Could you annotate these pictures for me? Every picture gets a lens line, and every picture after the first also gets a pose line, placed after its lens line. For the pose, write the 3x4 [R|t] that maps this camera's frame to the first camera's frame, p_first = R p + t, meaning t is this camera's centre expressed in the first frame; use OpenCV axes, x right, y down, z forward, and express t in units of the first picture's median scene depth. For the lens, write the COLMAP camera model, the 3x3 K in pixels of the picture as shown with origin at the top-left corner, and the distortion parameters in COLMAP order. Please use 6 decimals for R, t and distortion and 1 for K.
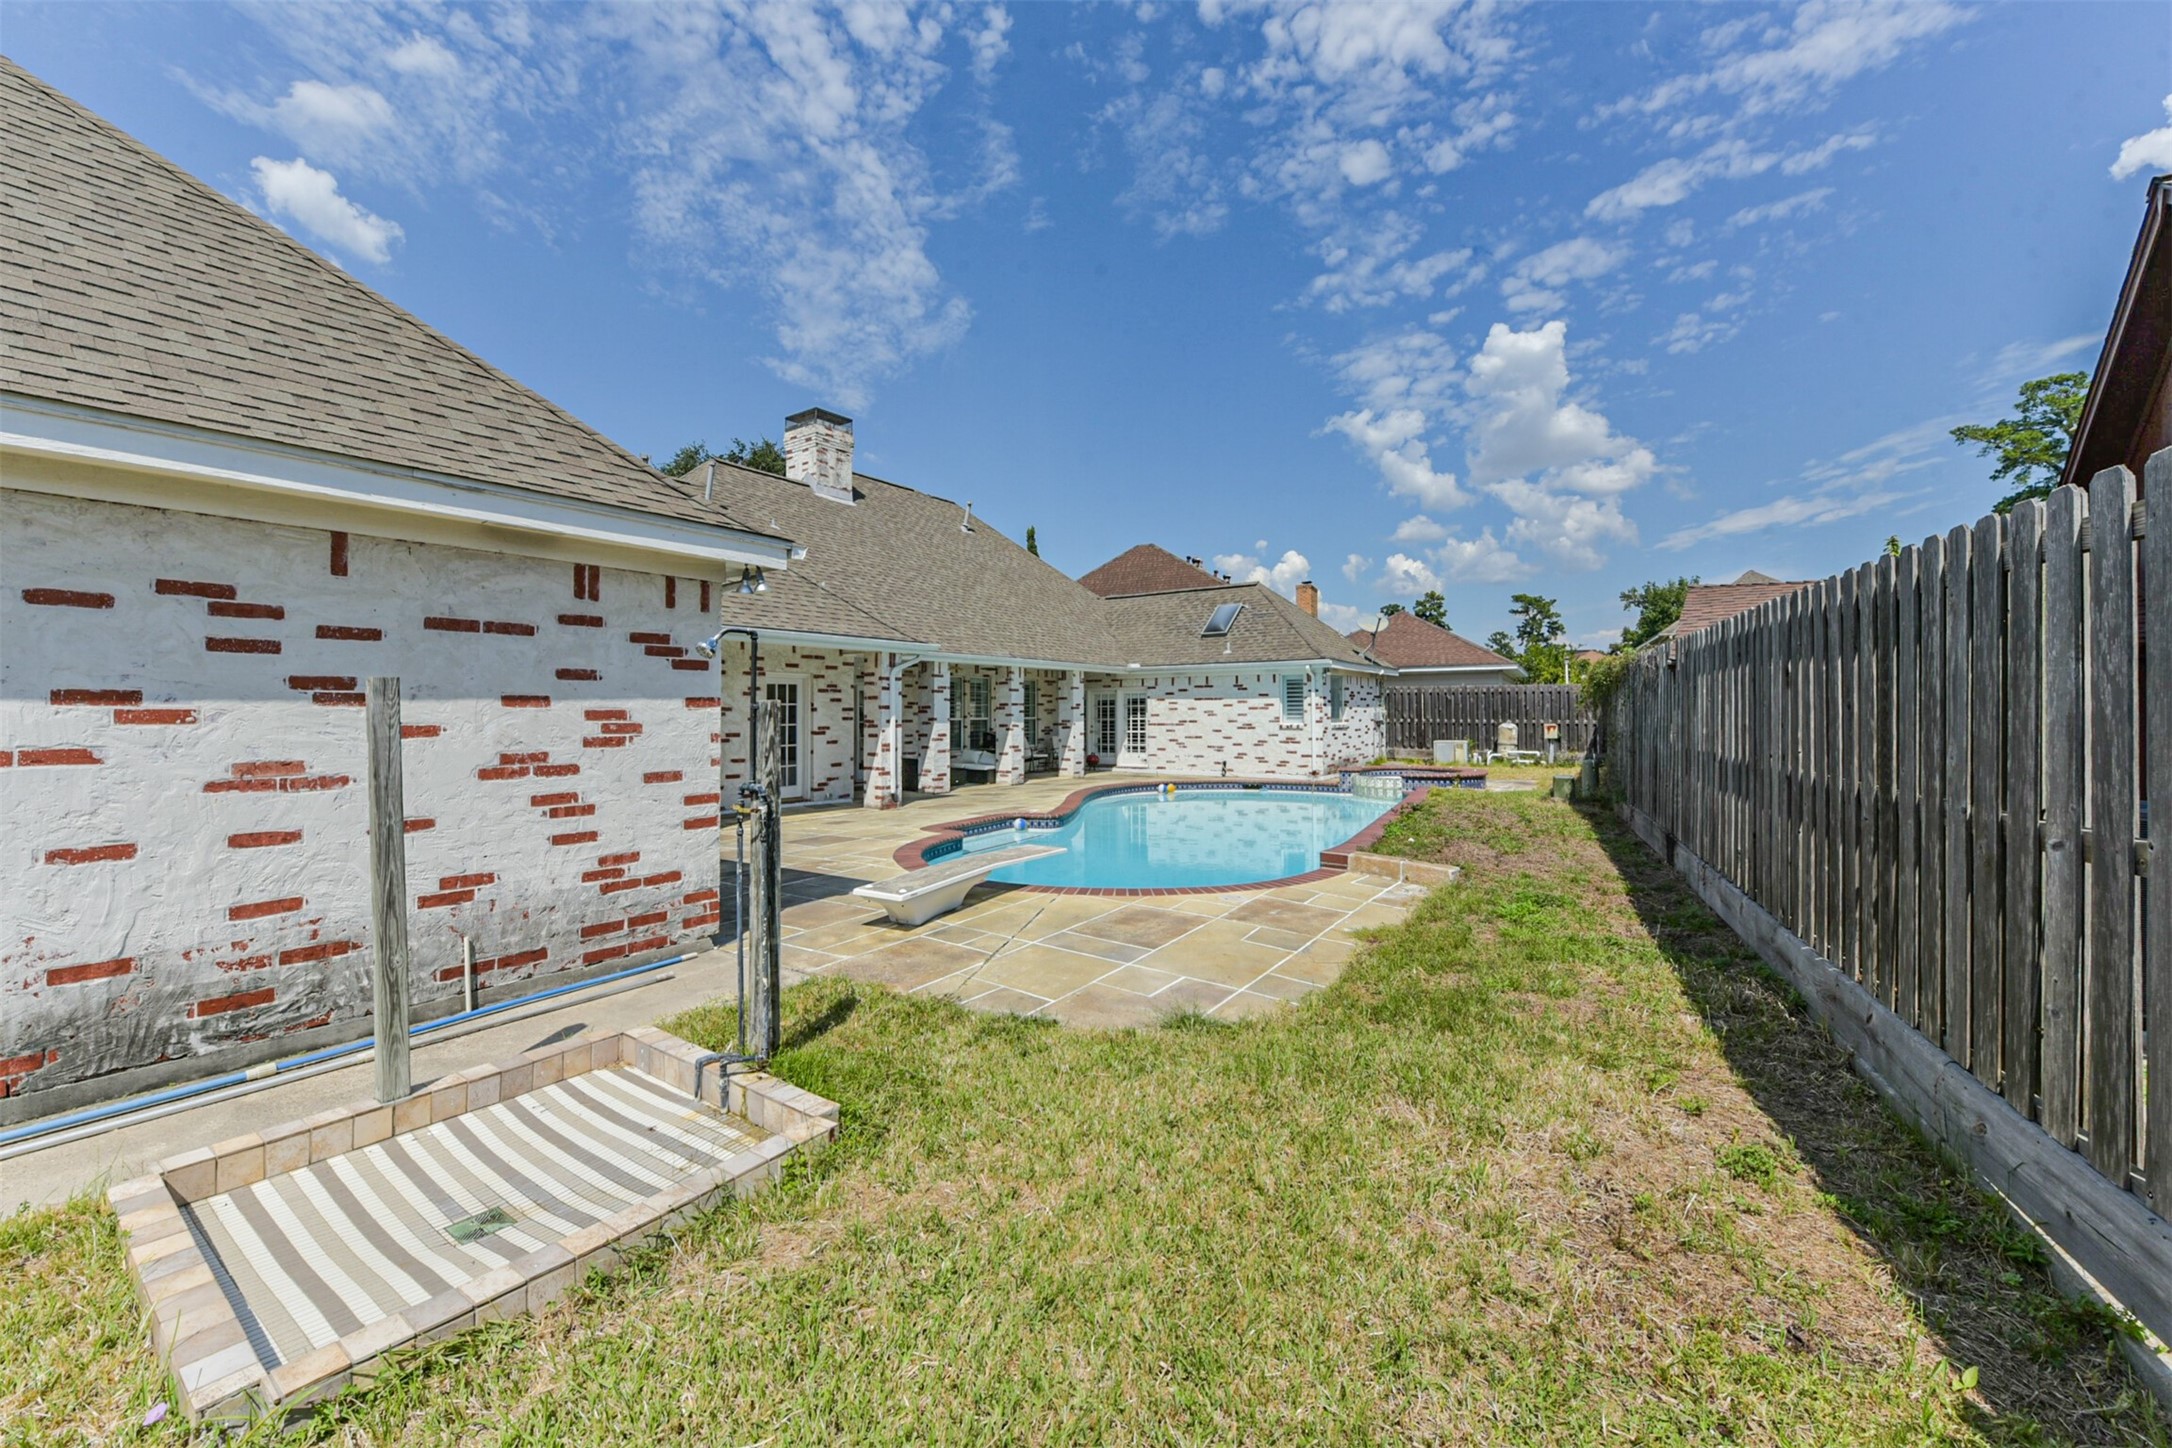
lens RADIAL K [[844.5, 0, 1081.8], [0, 844.5, 716.5], [0, 0, 1]] dist [0.007788, -0.000580]
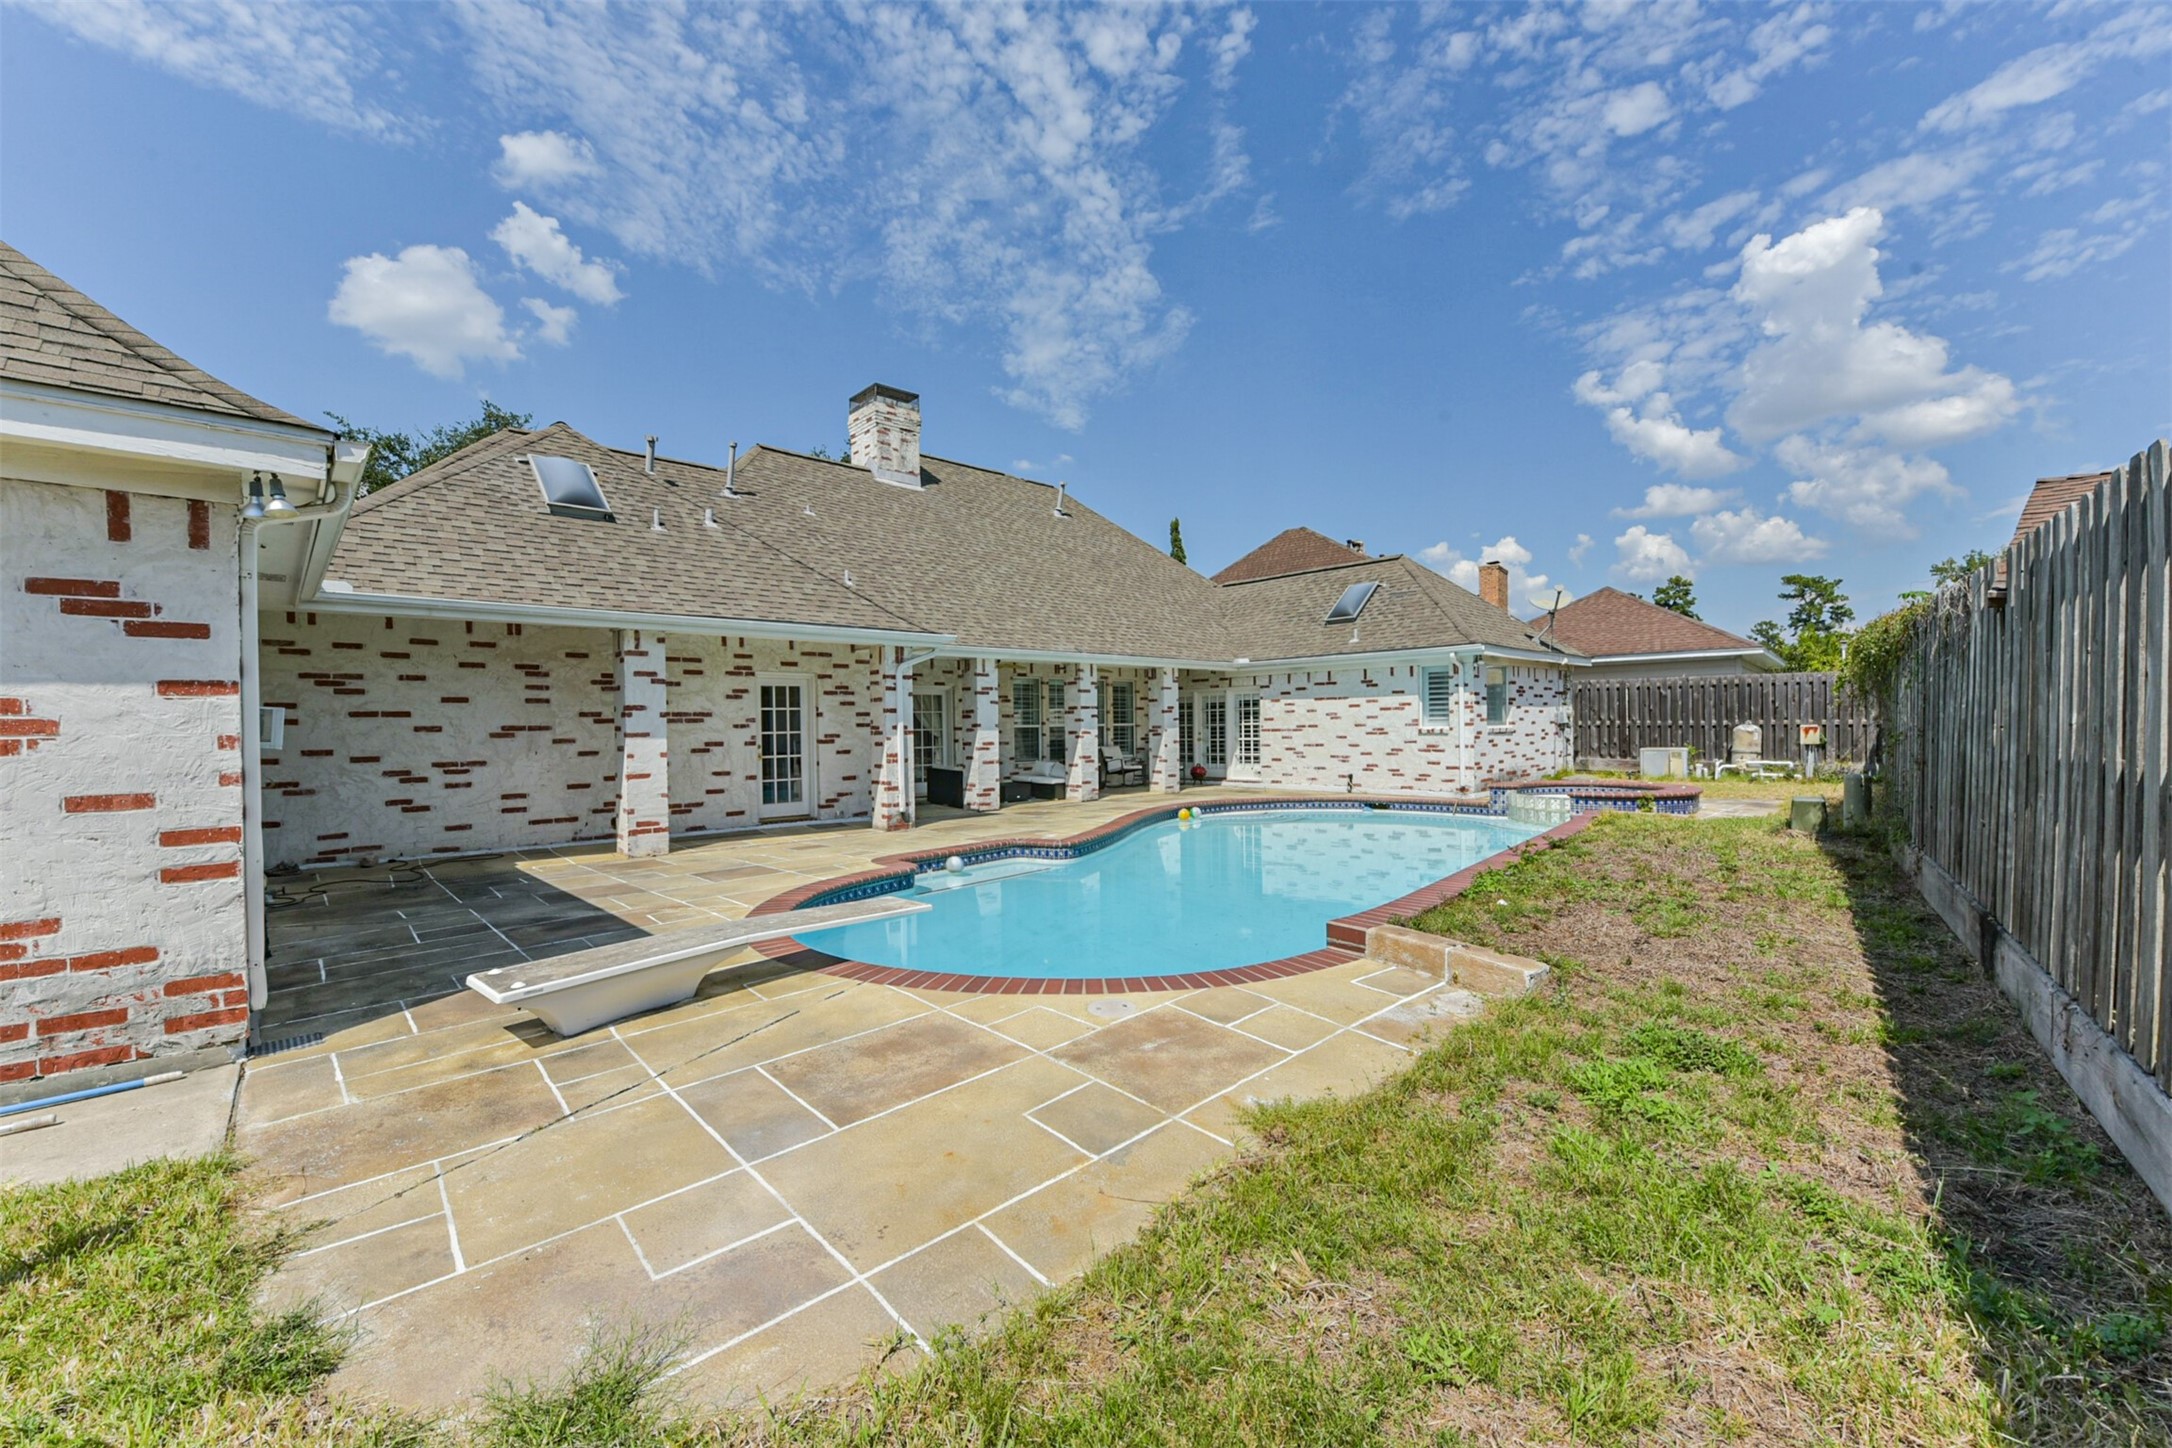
lens RADIAL K [[858.2, 0, 1082.6], [0, 858.2, 752.3], [0, 0, 1]] dist [-0.004801, -0.000671]
pose [[0.976645, -0.003380, -0.214831, 0.116444], [0.009728, 0.999547, 0.028495, 0.006723], [0.214637, -0.029920, 0.976236, 0.164210]]
